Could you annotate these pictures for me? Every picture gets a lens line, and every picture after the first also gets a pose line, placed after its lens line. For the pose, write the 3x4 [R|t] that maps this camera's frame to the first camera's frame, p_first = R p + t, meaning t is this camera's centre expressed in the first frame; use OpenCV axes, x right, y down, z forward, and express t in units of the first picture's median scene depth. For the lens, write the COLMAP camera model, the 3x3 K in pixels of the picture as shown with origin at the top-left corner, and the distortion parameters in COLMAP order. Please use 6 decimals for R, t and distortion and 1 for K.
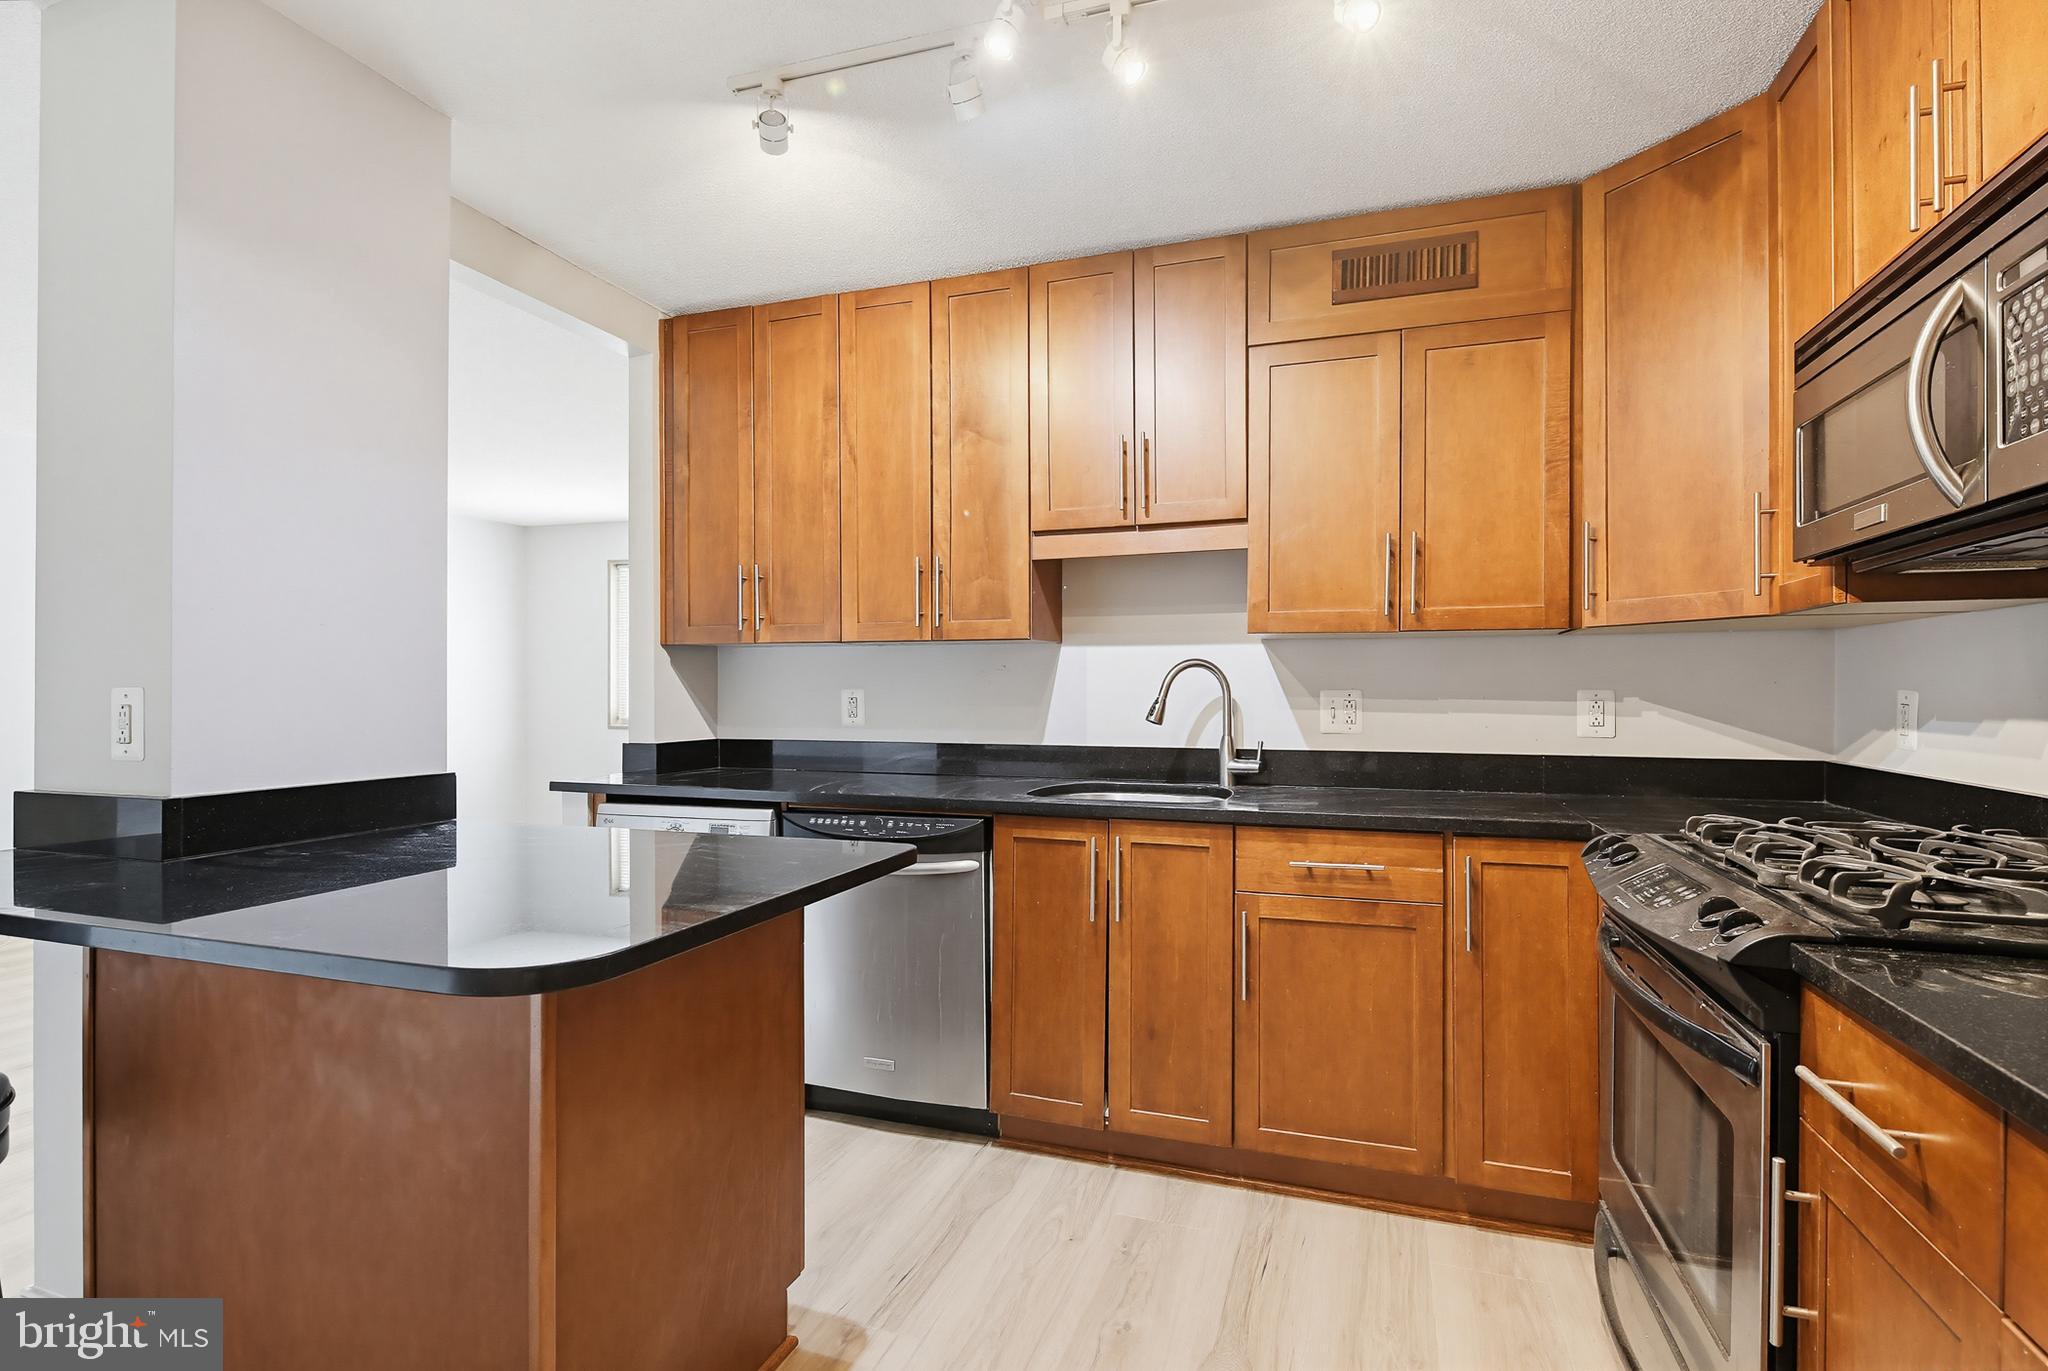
lens RADIAL K [[1009.2, 0, 1024.0], [0, 1009.2, 685.5], [0, 0, 1]] dist [0.000573, -0.000039]
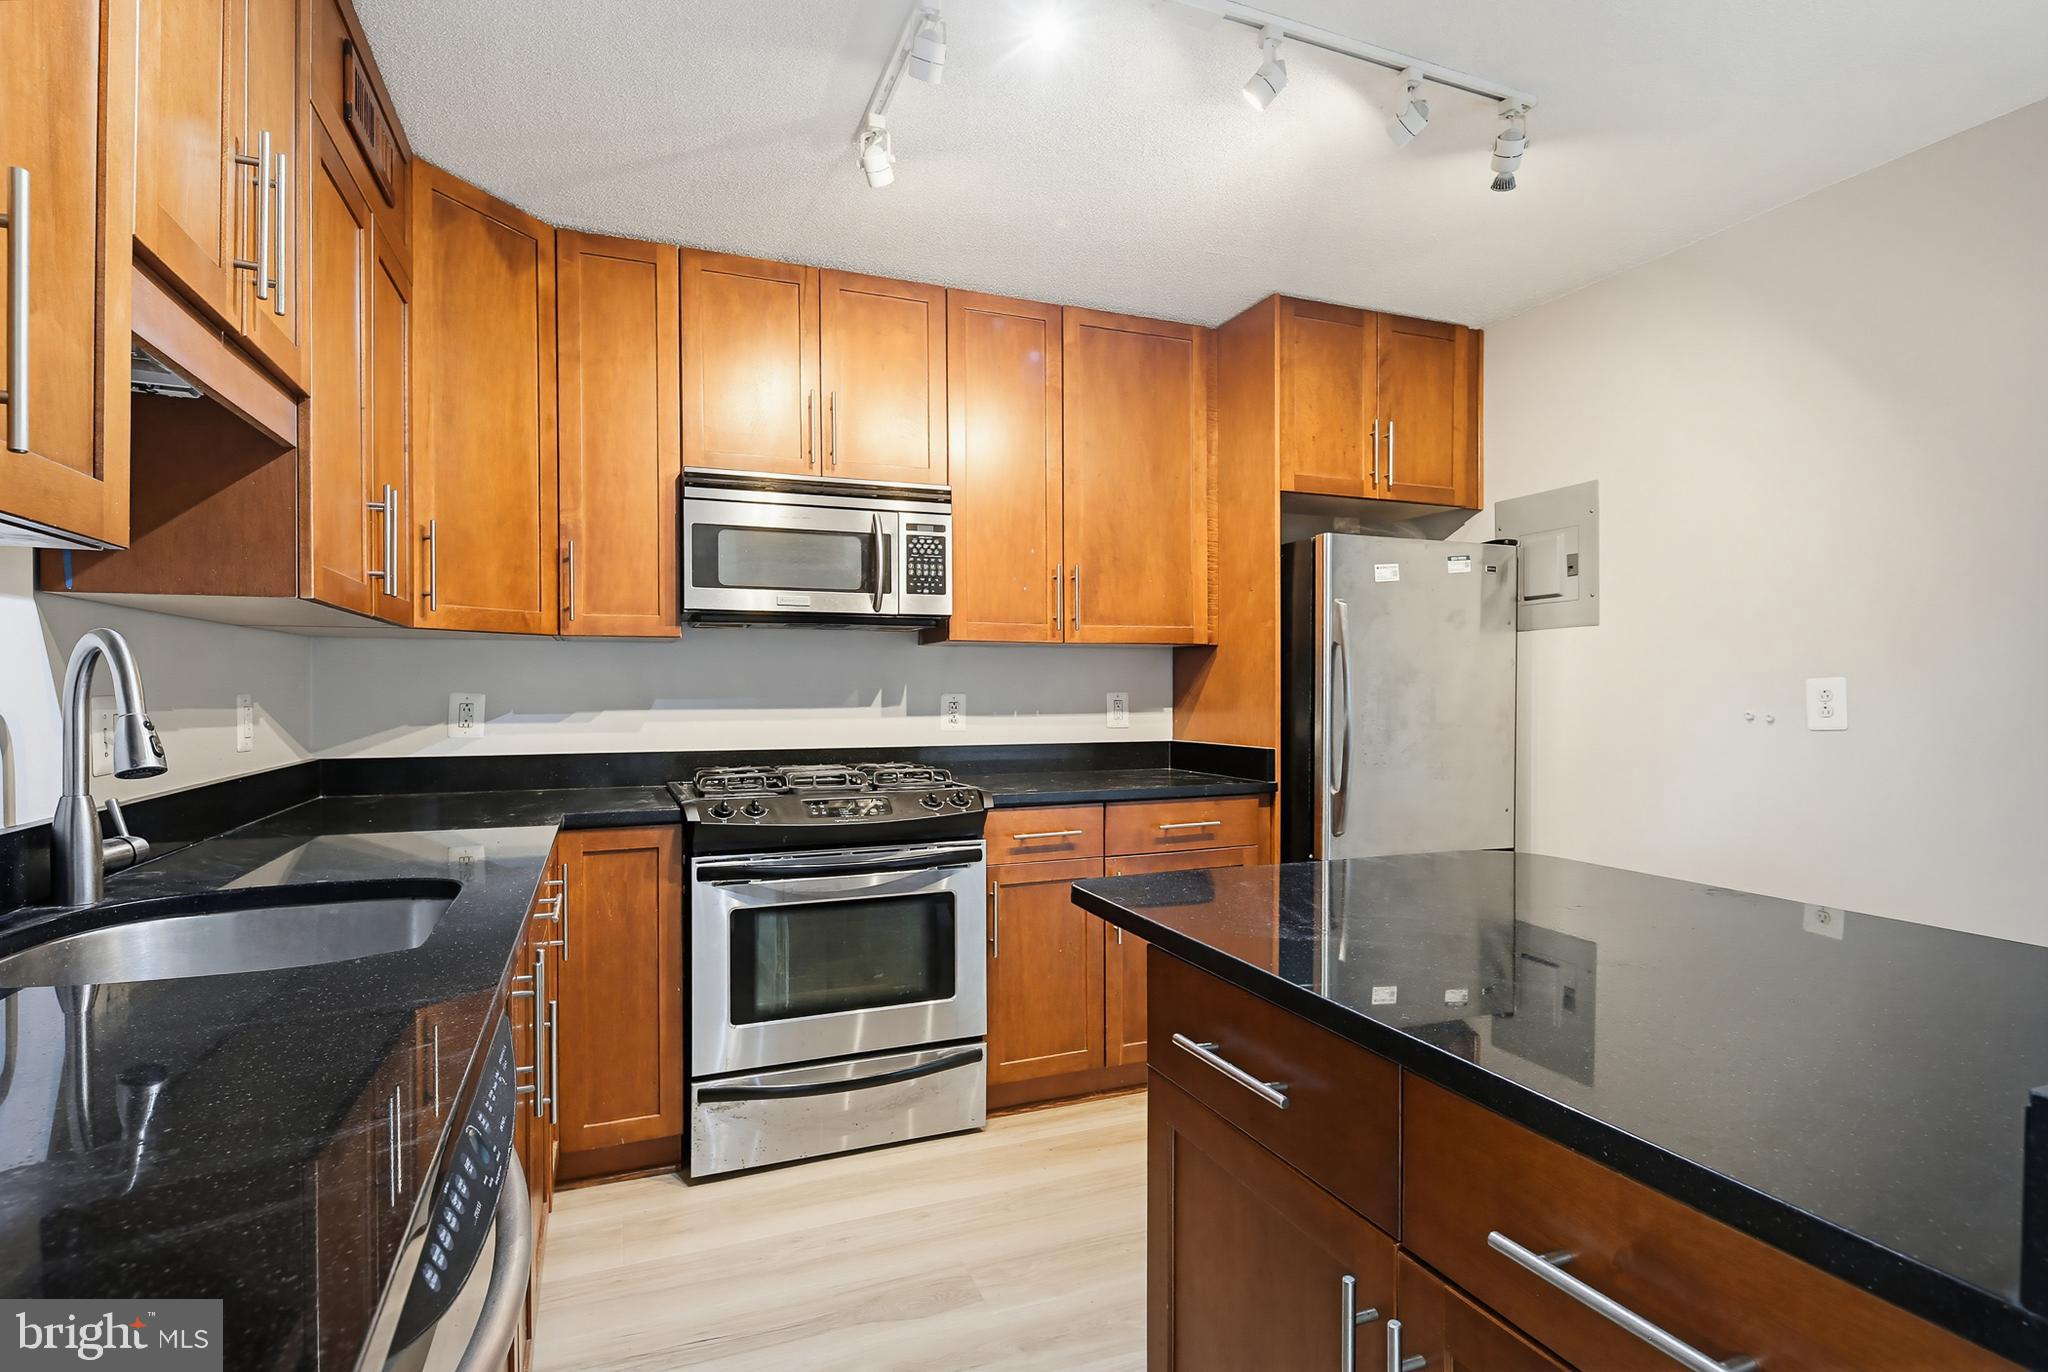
lens RADIAL K [[1012.0, 0, 1020.3], [0, 1012.0, 696.1], [0, 0, 1]] dist [0.002557, -0.000037]
pose [[-0.653954, -0.004186, 0.756523, -0.465805], [-0.000844, 0.999988, 0.004803, 0.001300], [-0.756534, 0.002503, -0.653949, 1.030357]]
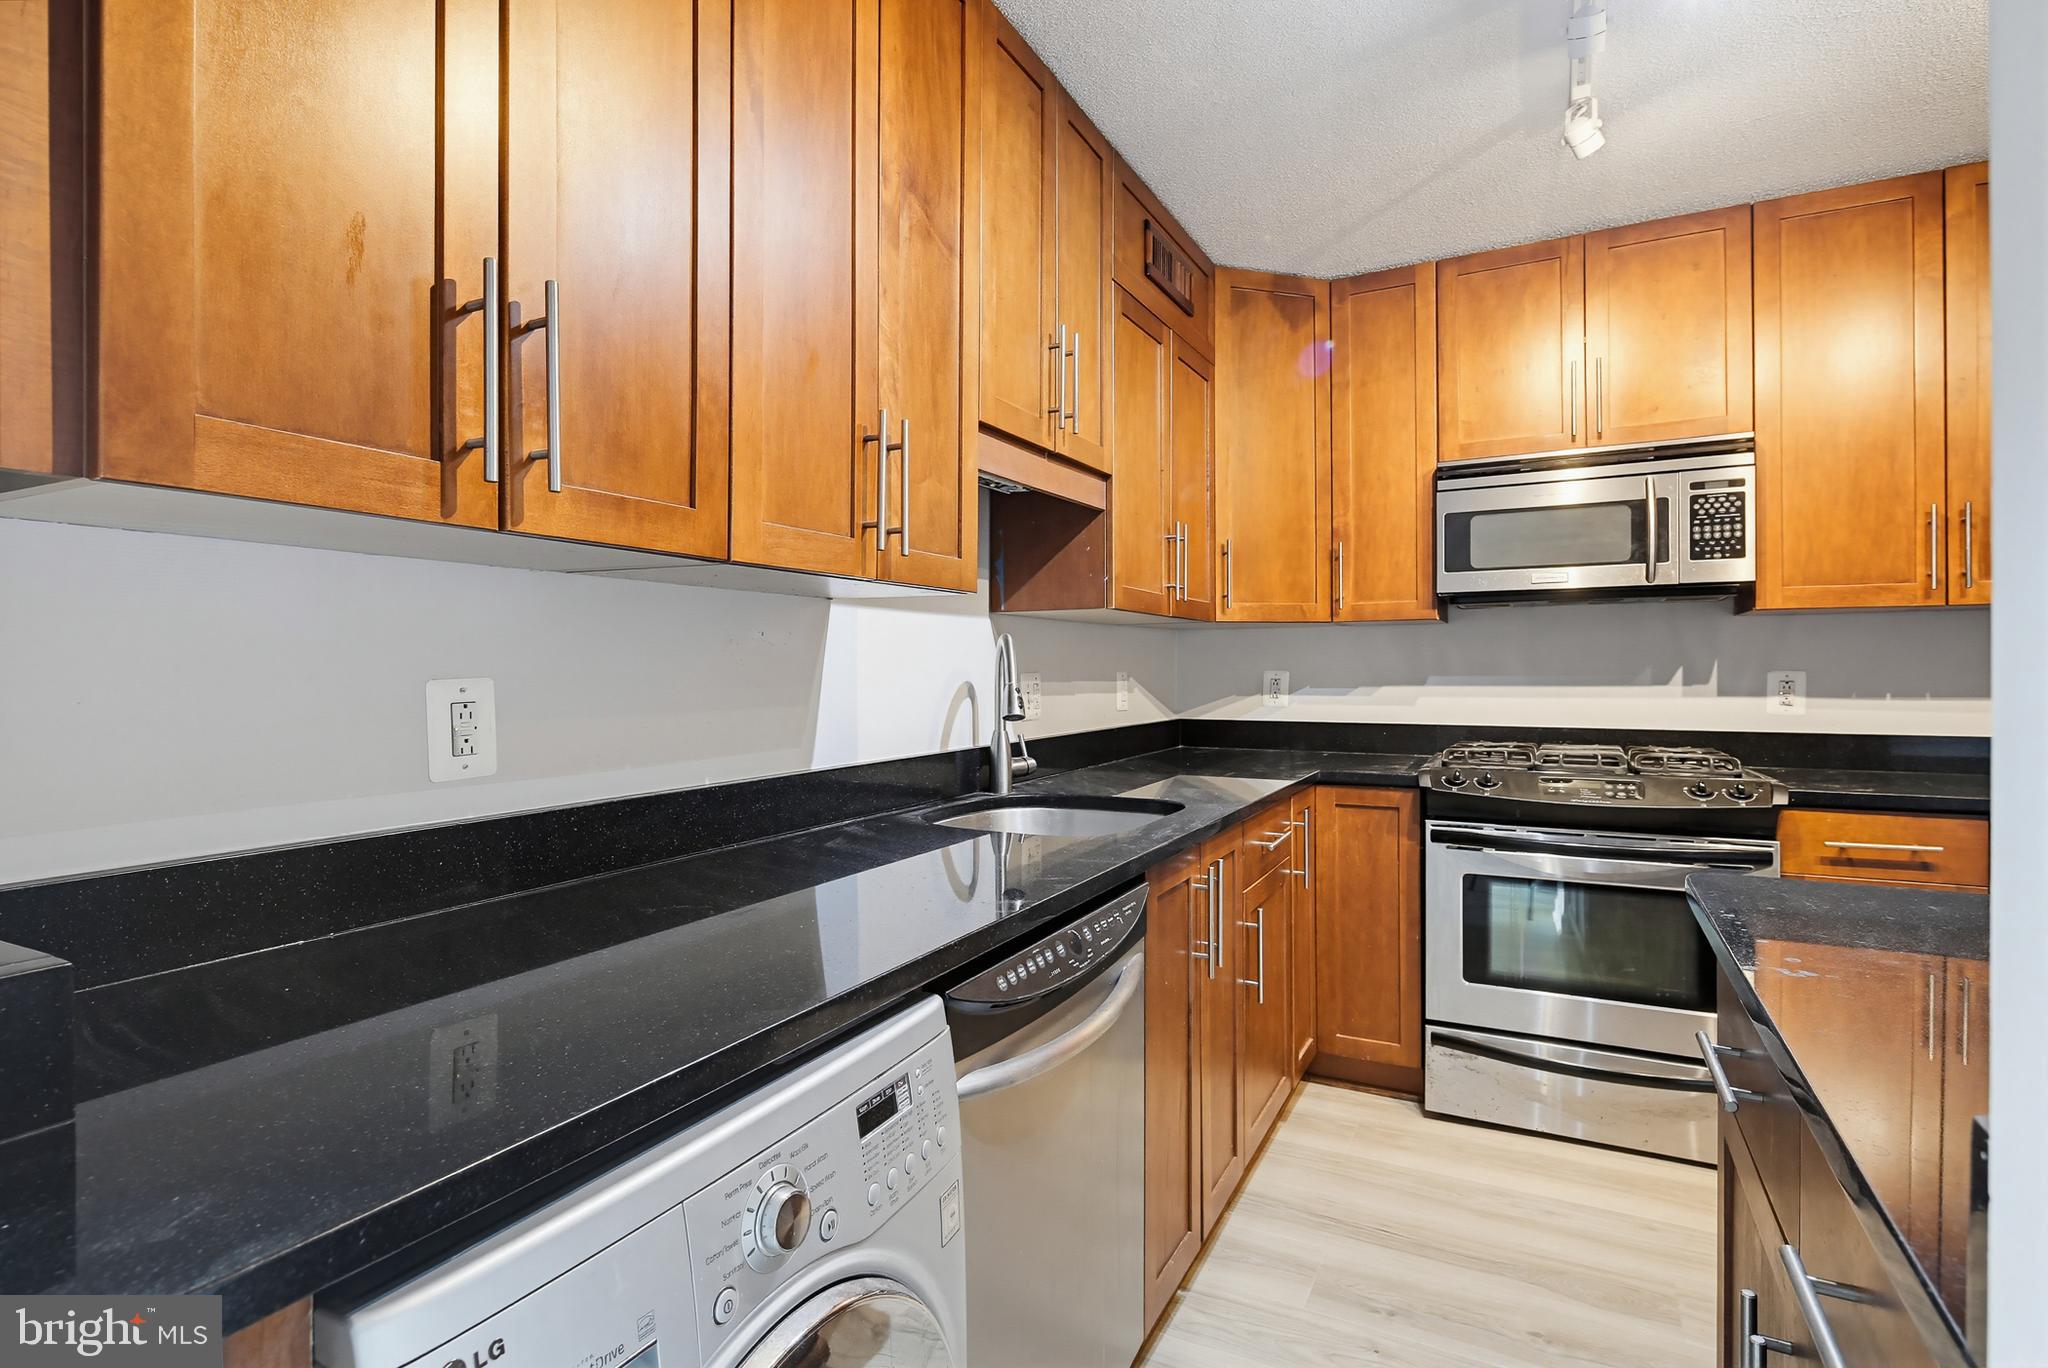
lens RADIAL K [[997.0, 0, 1014.7], [0, 997.0, 672.0], [0, 0, 1]] dist [0.000784, -0.000268]
pose [[0.157288, -0.003978, 0.987545, -0.618739], [0.001726, 0.999991, 0.003753, 0.000163], [-0.987551, 0.001114, 0.157294, 0.910687]]
